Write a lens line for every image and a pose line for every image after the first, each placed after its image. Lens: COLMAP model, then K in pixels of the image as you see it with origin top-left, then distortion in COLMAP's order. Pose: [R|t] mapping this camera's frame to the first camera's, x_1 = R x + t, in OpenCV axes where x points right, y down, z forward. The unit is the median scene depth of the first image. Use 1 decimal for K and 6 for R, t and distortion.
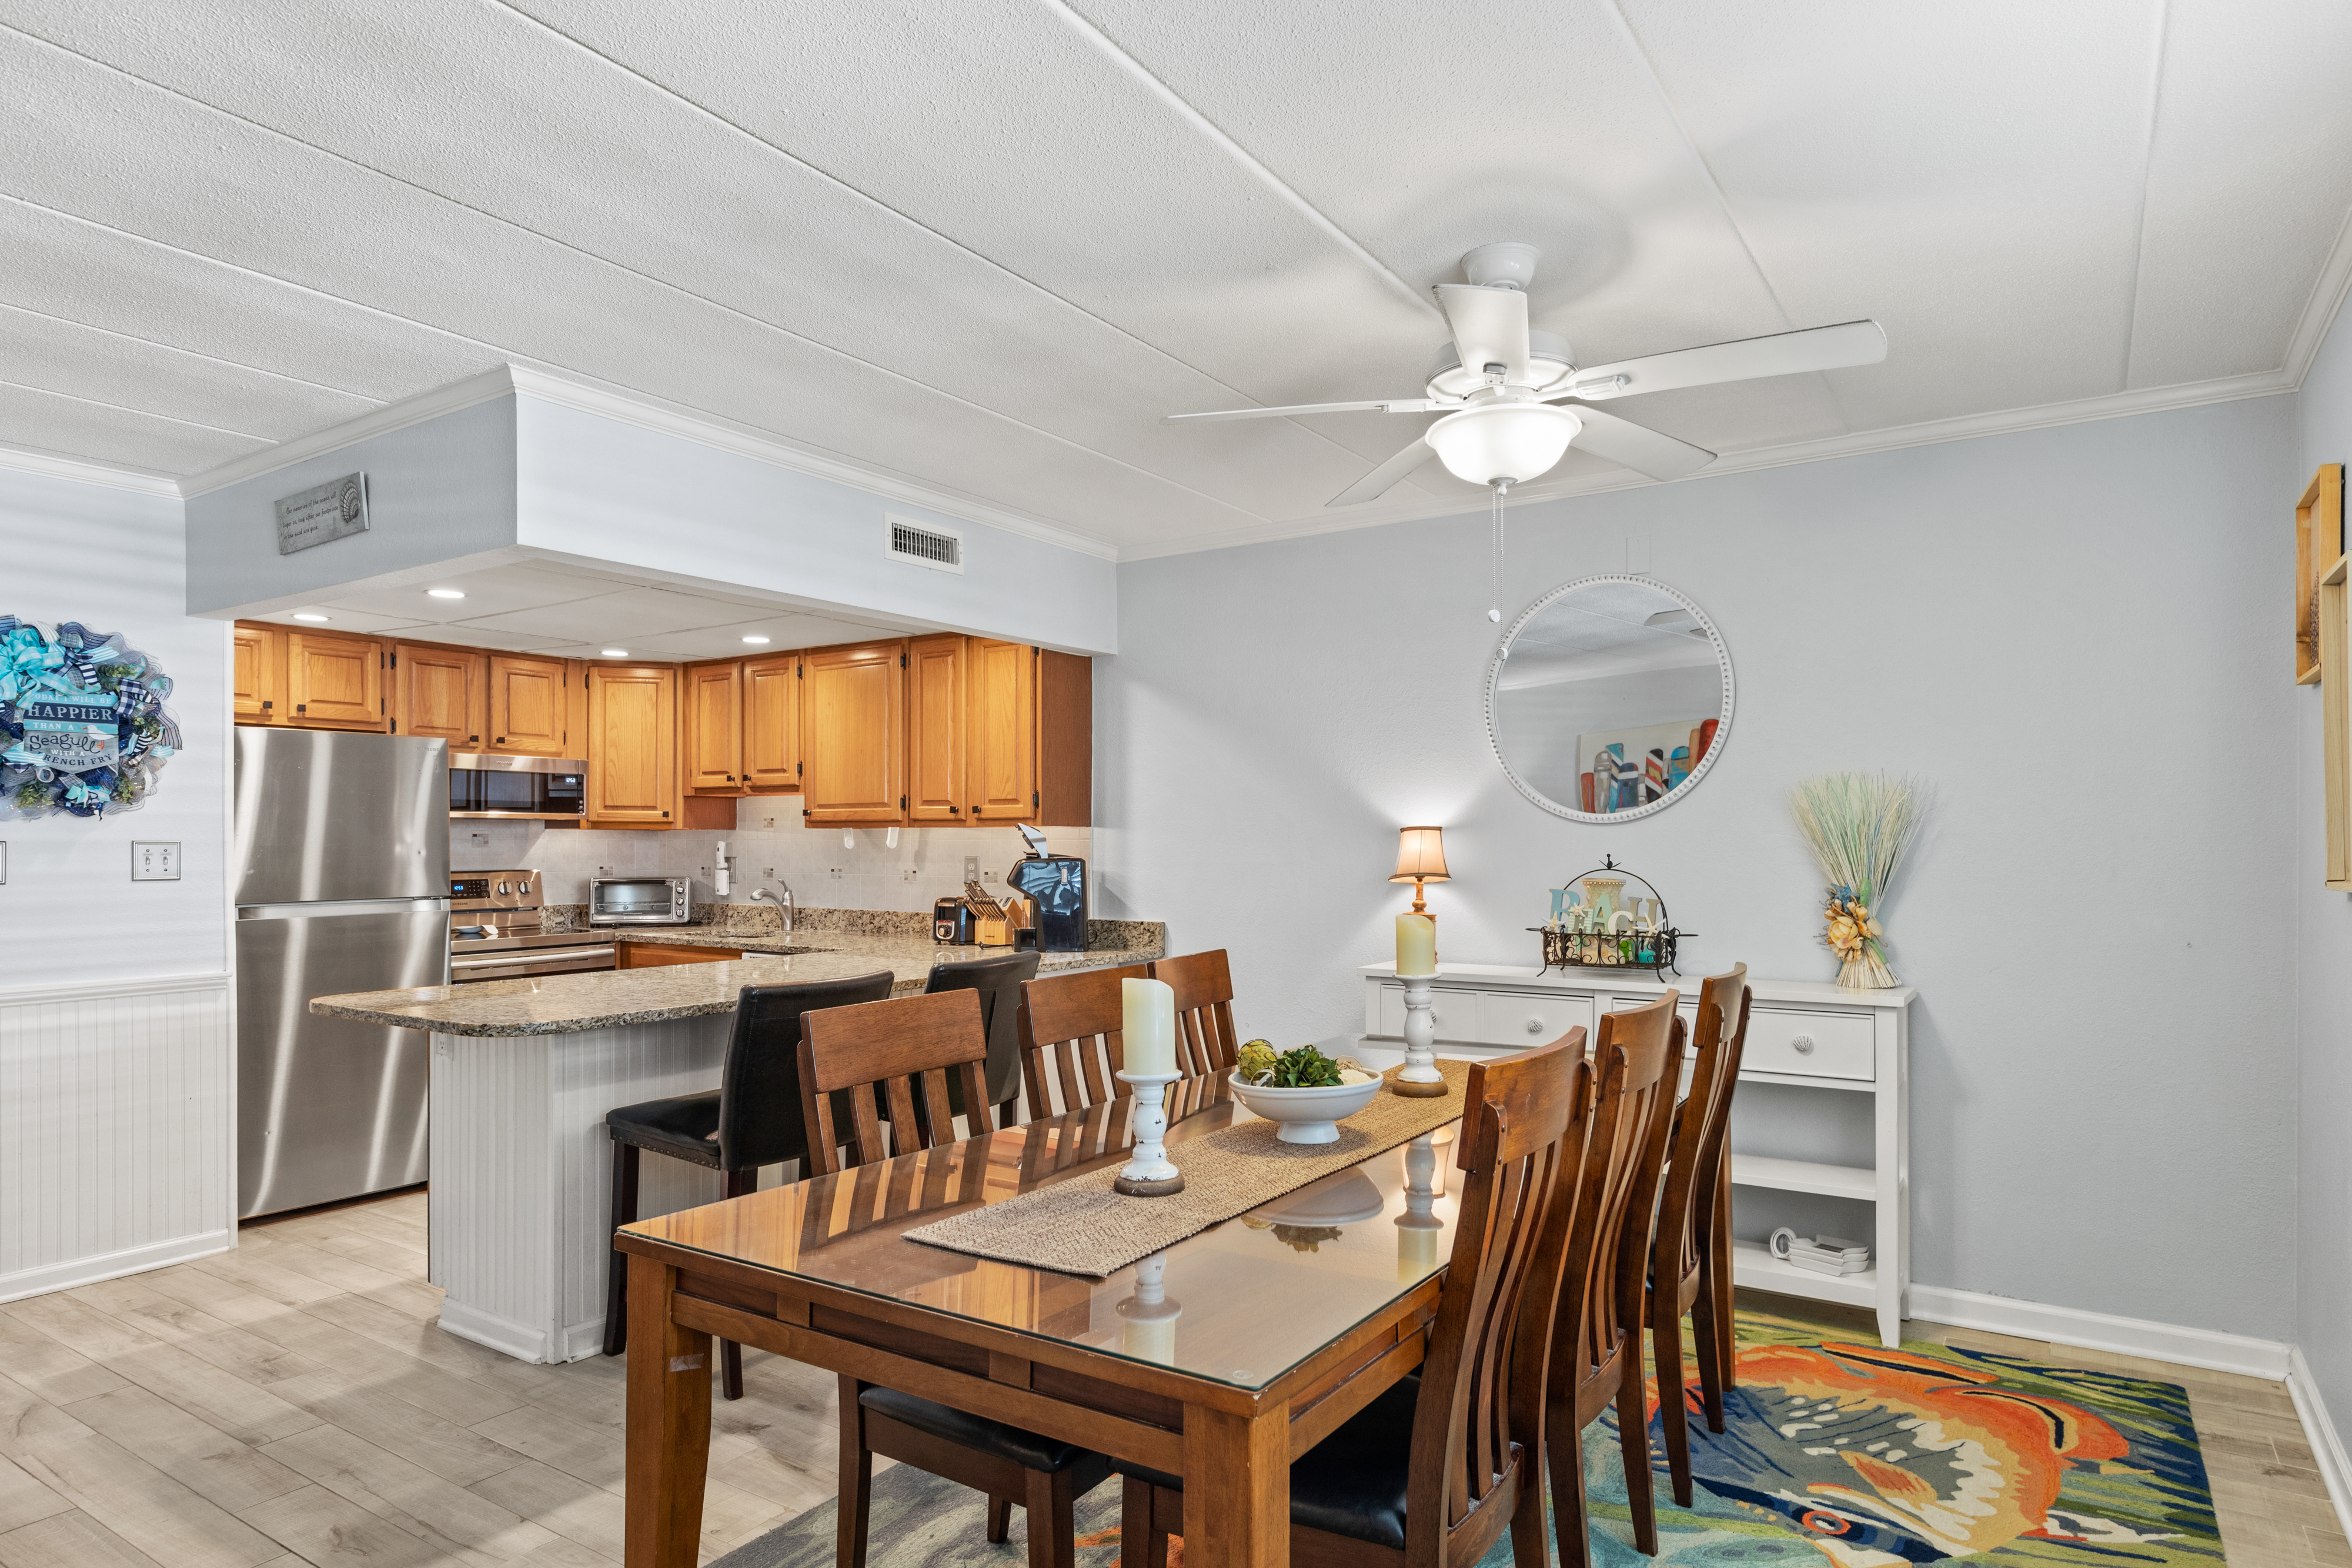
lens RADIAL K [[1379.0, 0, 1180.1], [0, 1379.0, 856.8], [0, 0, 1]] dist [0.003224, 0.000476]
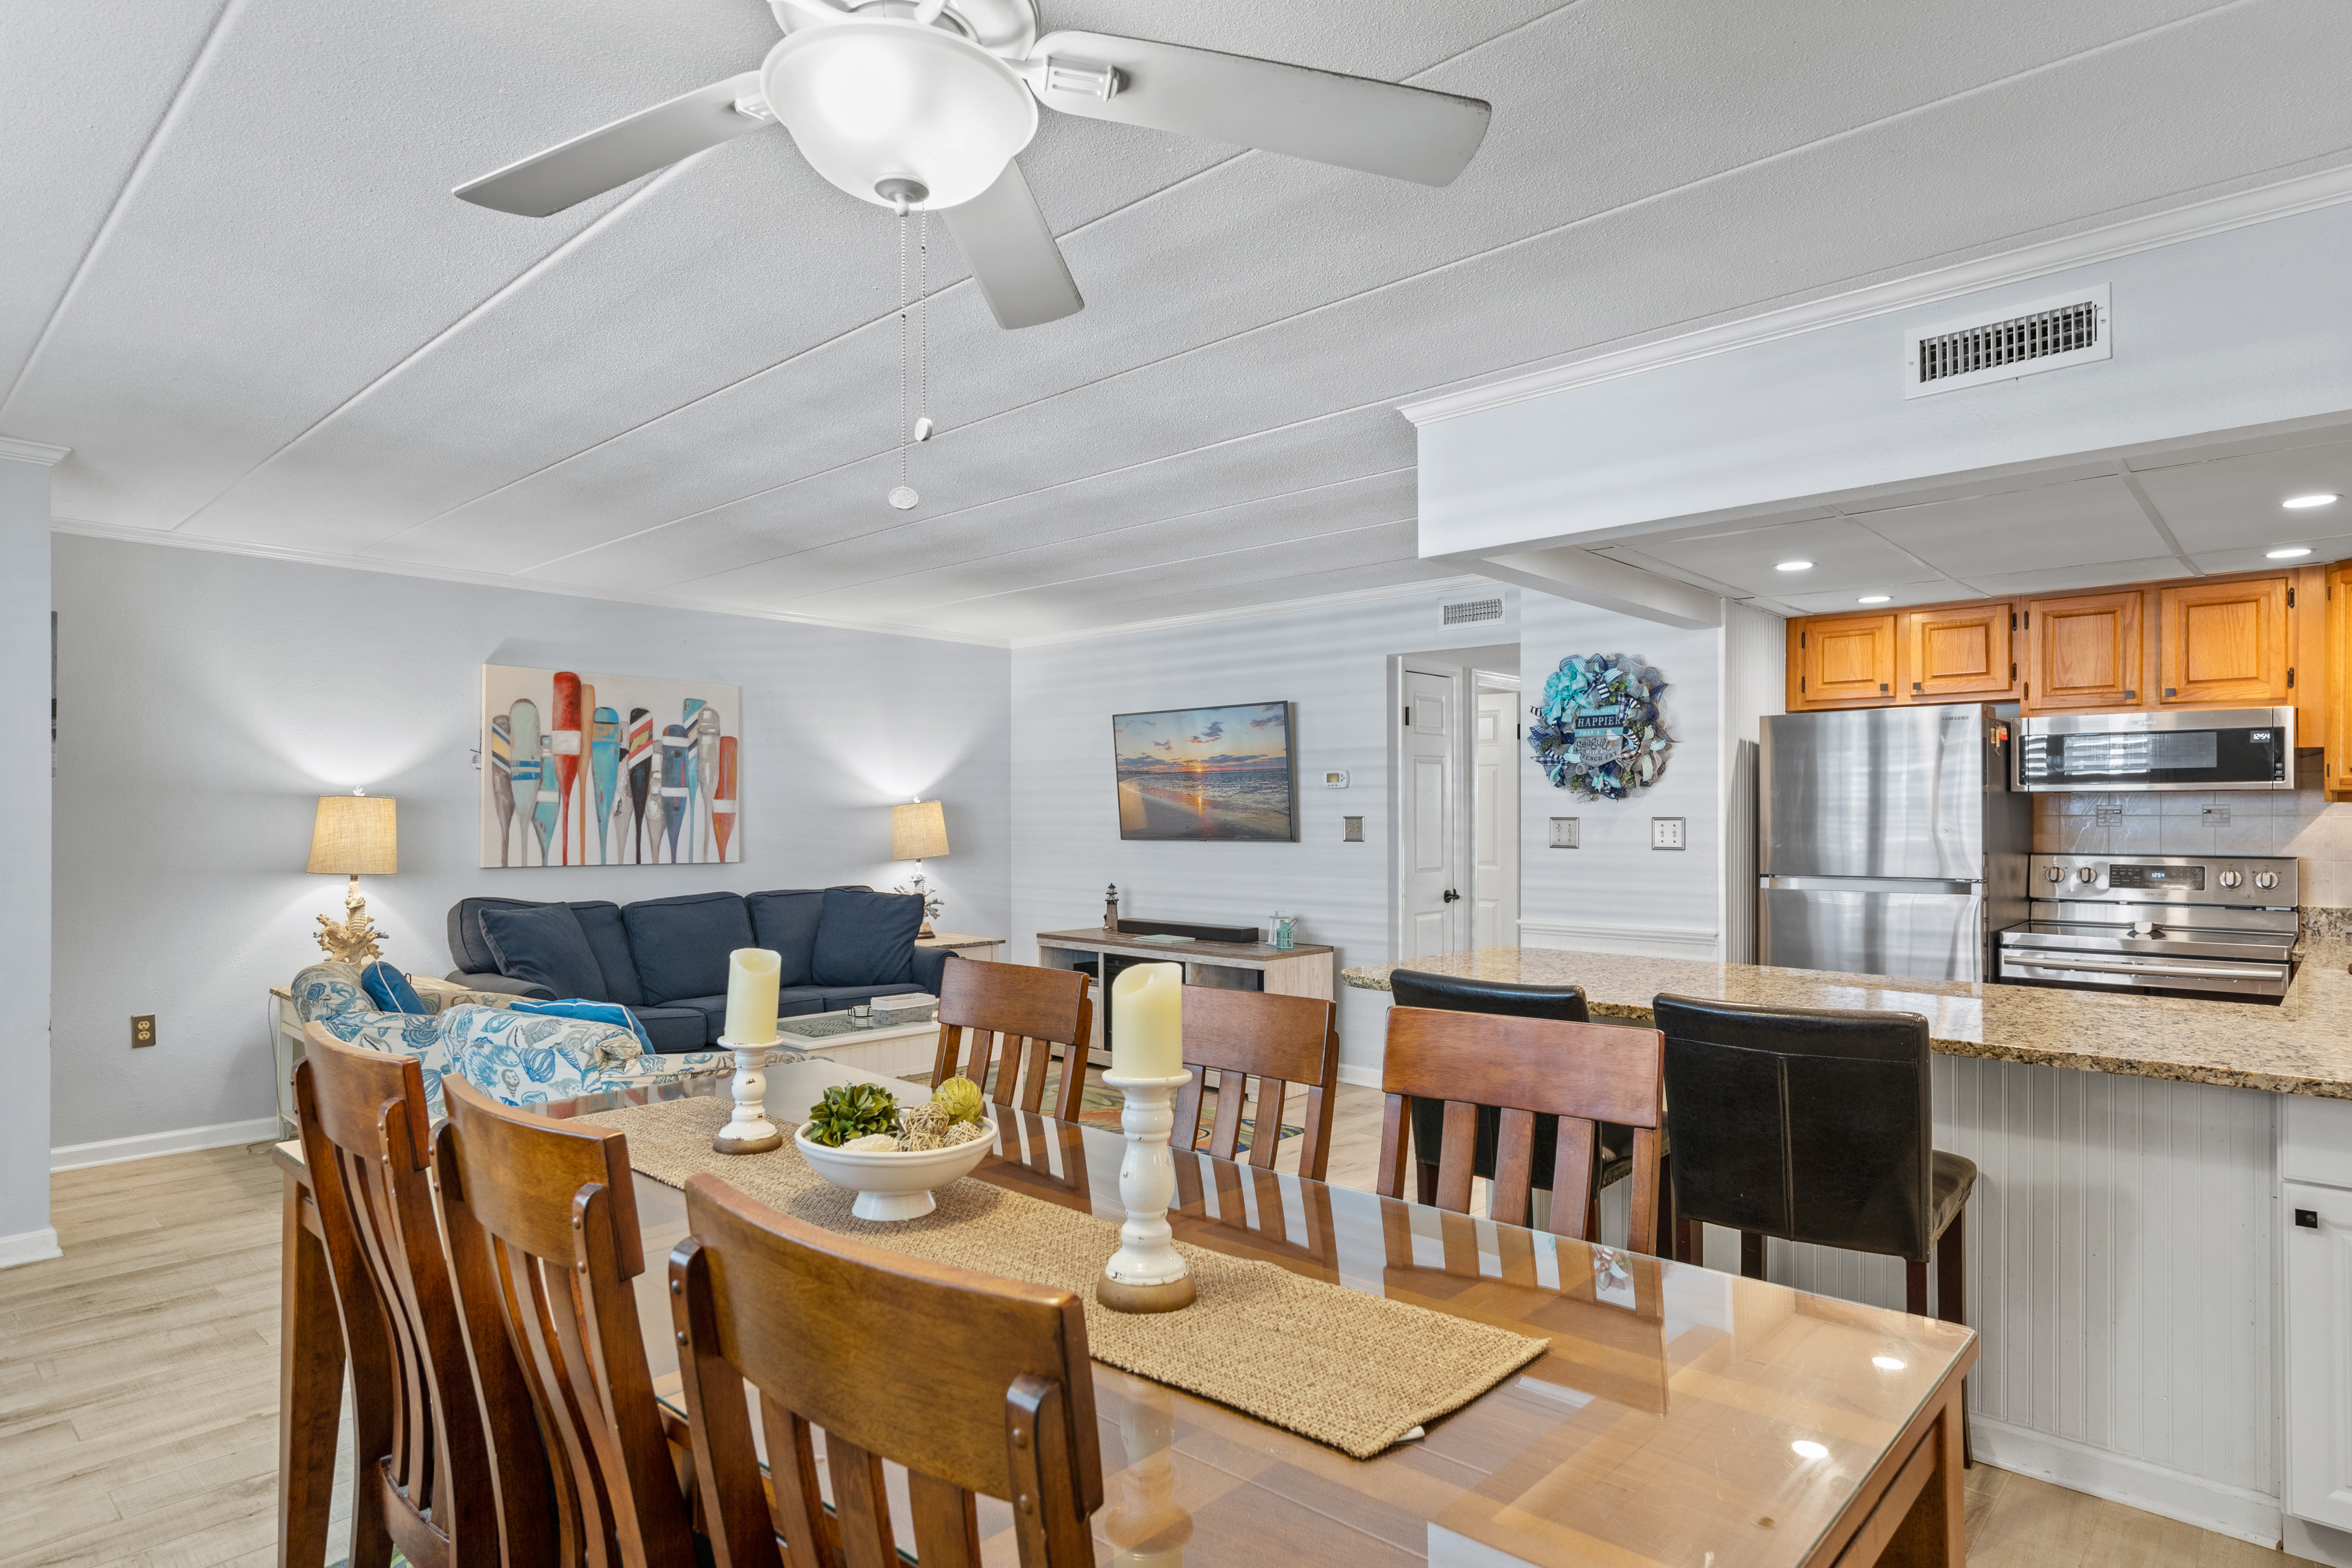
lens RADIAL K [[1255.8, 0, 1176.0], [0, 1255.8, 784.0], [0, 0, 1]] dist [0.002643, 0.000690]
pose [[-0.153613, -0.022881, -0.987866, 0.457398], [-0.011915, 0.999702, -0.021303, -0.012718], [0.988059, 0.008498, -0.153840, 0.772789]]
